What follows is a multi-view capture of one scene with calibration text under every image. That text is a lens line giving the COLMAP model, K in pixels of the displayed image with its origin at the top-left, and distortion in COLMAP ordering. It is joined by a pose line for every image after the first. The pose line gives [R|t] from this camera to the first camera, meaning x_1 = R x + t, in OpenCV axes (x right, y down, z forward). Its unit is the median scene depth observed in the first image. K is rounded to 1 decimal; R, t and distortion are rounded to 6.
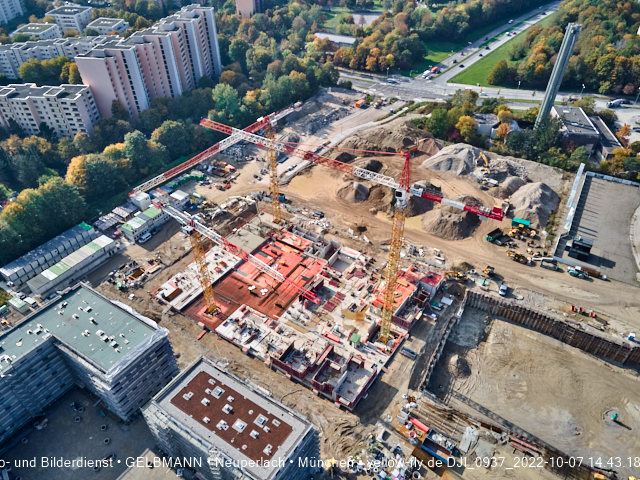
lens RADIAL K [[463.9, 0, 320.0], [0, 463.9, 241.0], [0, 0, 1]] dist [0.023010, 0.029932]
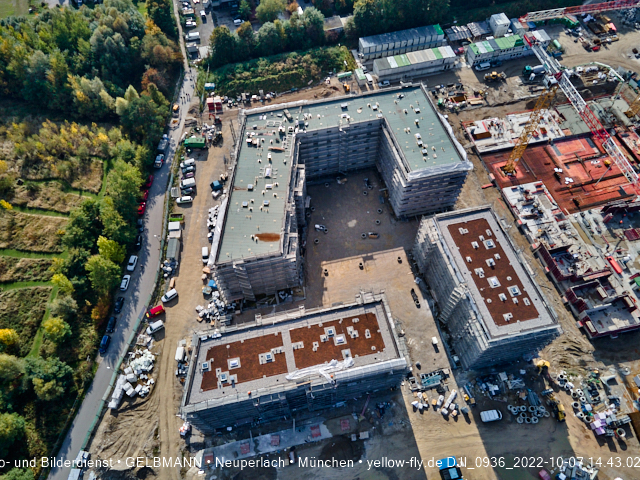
lens RADIAL K [[463.9, 0, 320.5], [0, 463.9, 241.2], [0, 0, 1]] dist [0.023010, 0.029932]
pose [[0.744886, 0.569114, -0.348216, -0.110115], [-0.426306, 0.807462, 0.407759, 0.043487], [0.513232, -0.155287, 0.844085, -0.054370]]
